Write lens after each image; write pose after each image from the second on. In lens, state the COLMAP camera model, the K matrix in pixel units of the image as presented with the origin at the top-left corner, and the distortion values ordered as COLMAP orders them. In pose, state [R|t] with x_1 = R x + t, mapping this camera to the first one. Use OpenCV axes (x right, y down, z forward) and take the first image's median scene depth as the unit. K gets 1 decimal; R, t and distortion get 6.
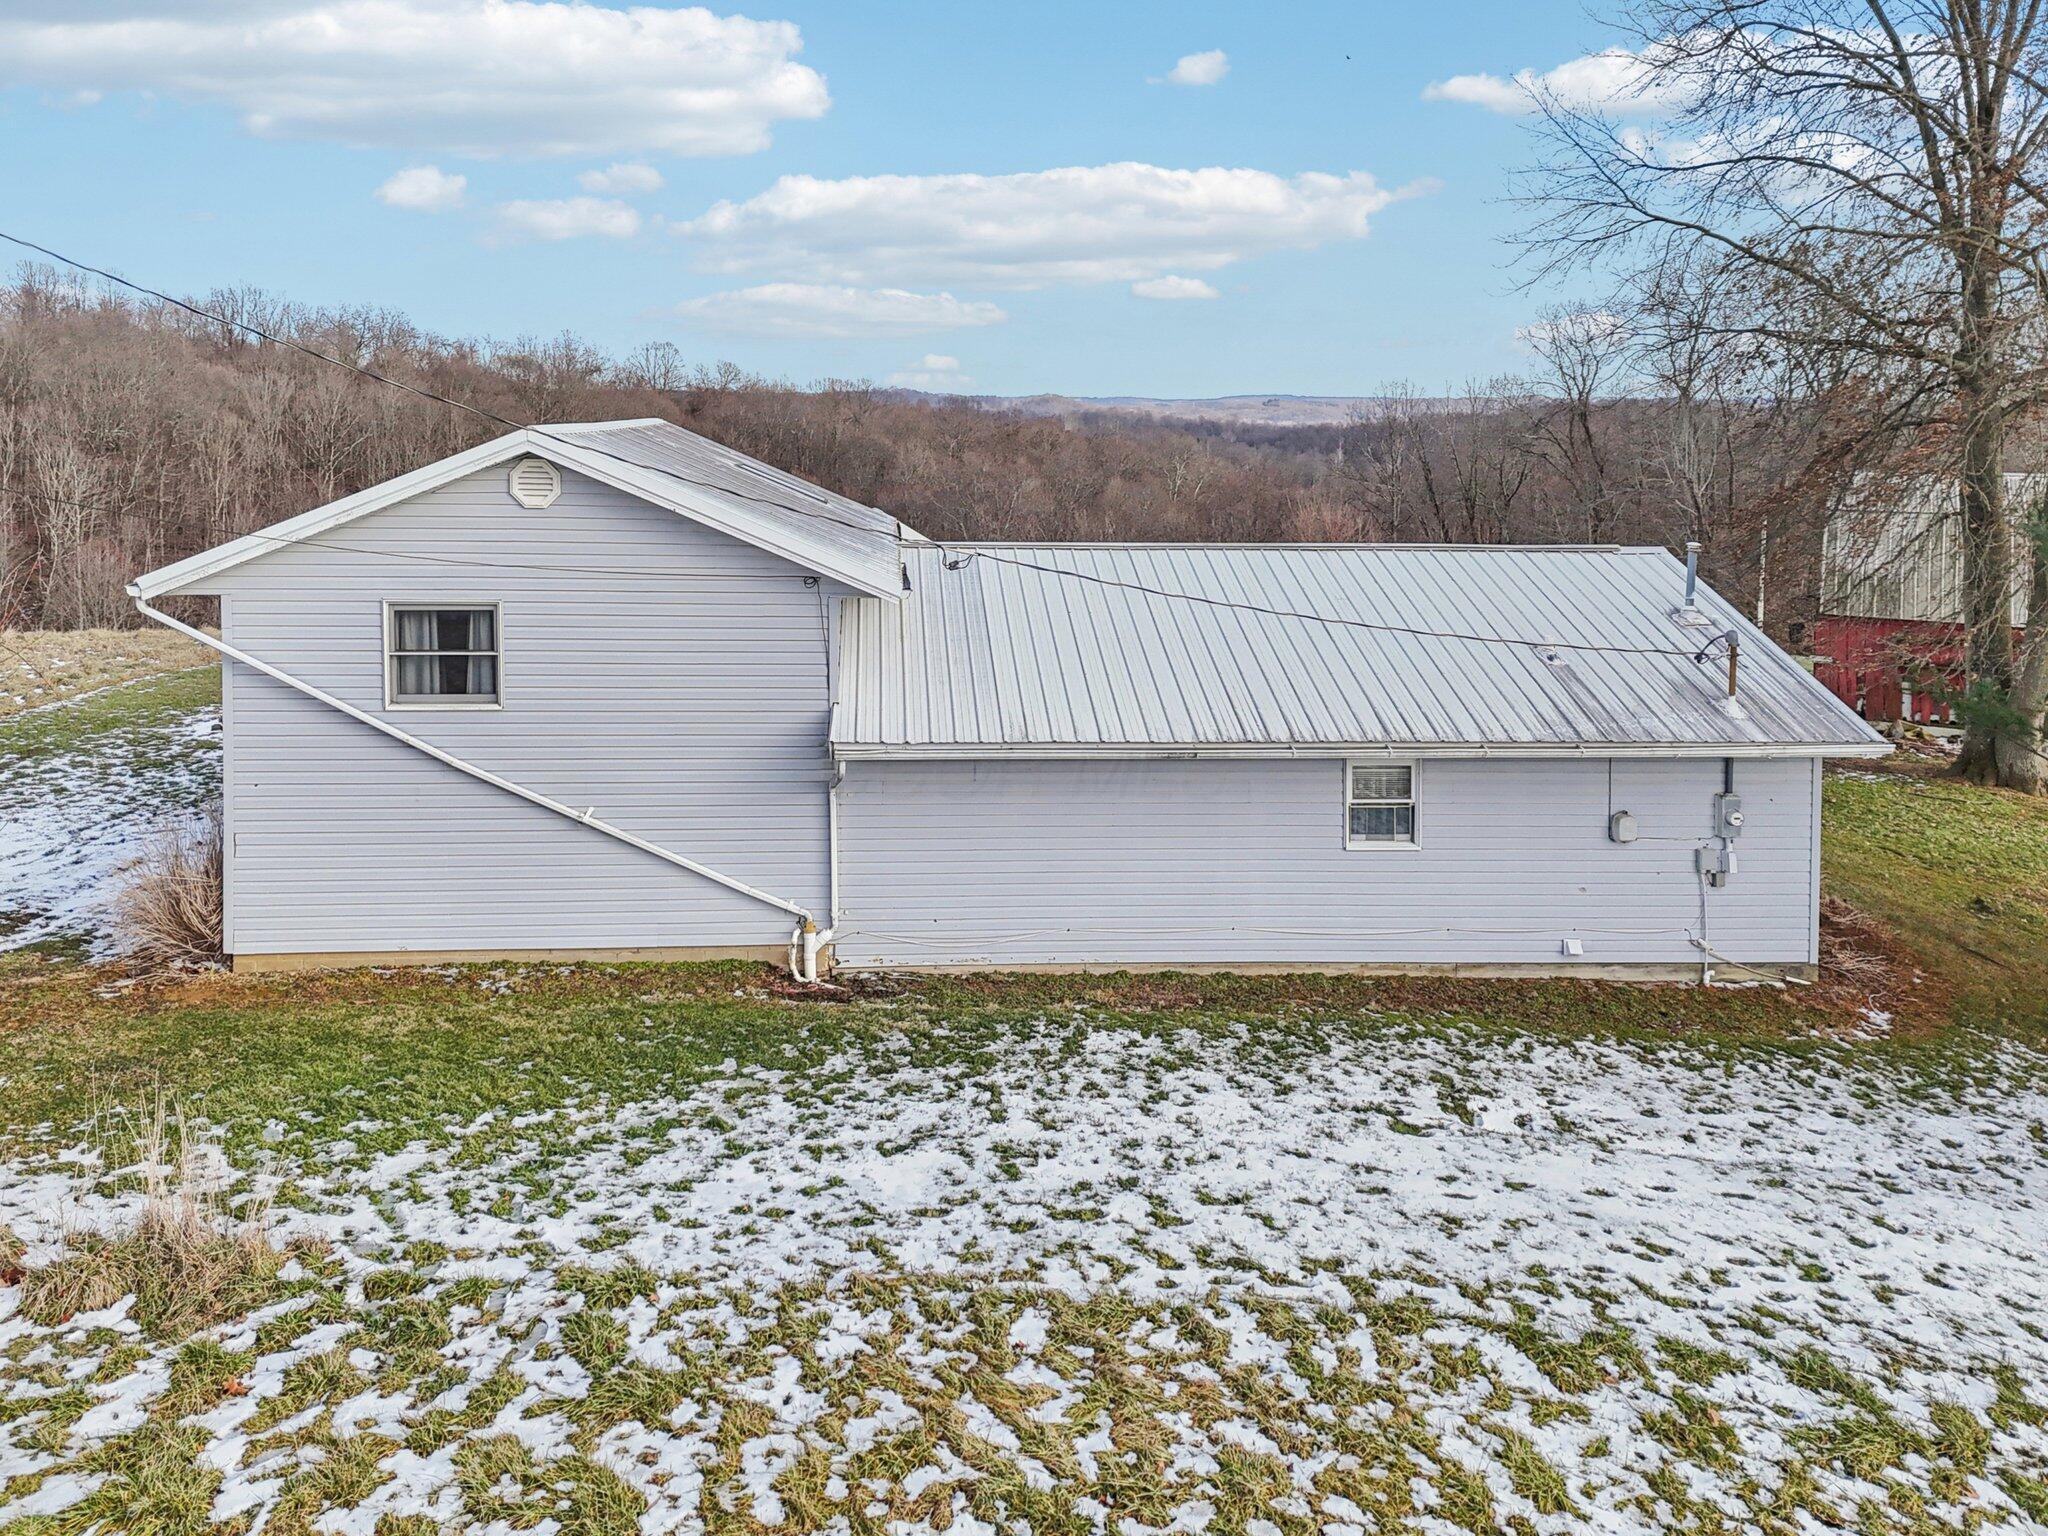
lens RADIAL K [[1426.9, 0, 957.5], [0, 1426.9, 549.7], [0, 0, 1]] dist [0.062268, -0.001494]
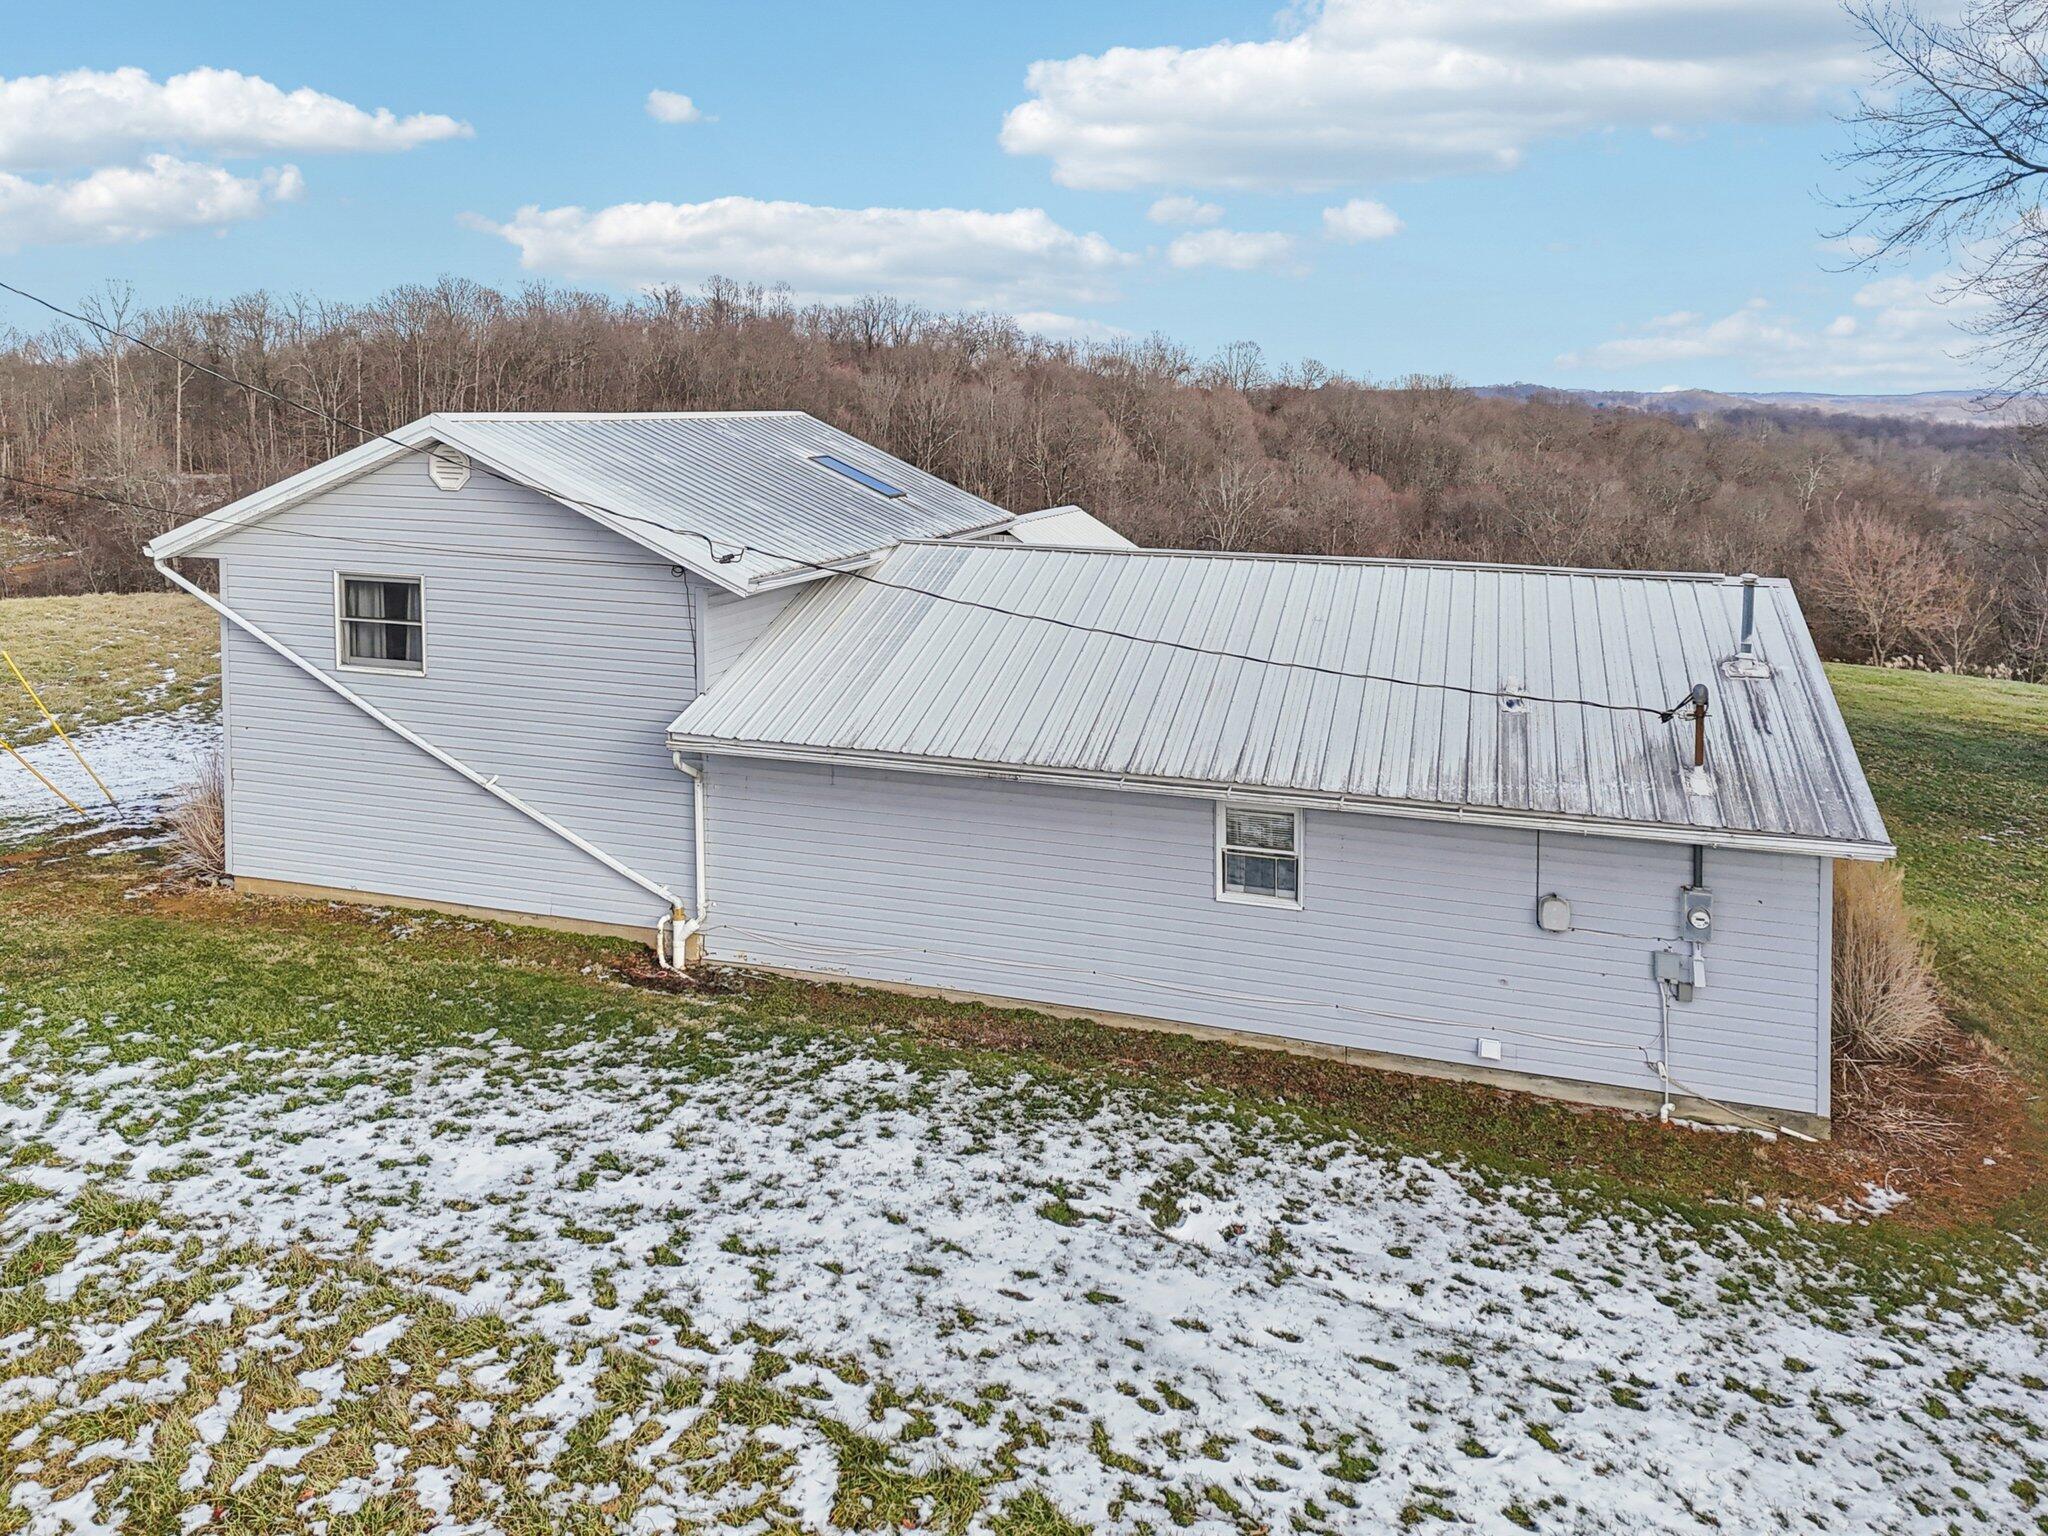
lens RADIAL K [[1438.4, 0, 1028.5], [0, 1438.4, 545.7], [0, 0, 1]] dist [0.063919, -0.027610]
pose [[0.943710, 0.040089, -0.328336, 0.462734], [-0.040309, 0.999168, 0.006139, -0.011705], [0.328309, 0.007442, 0.944541, 0.120817]]
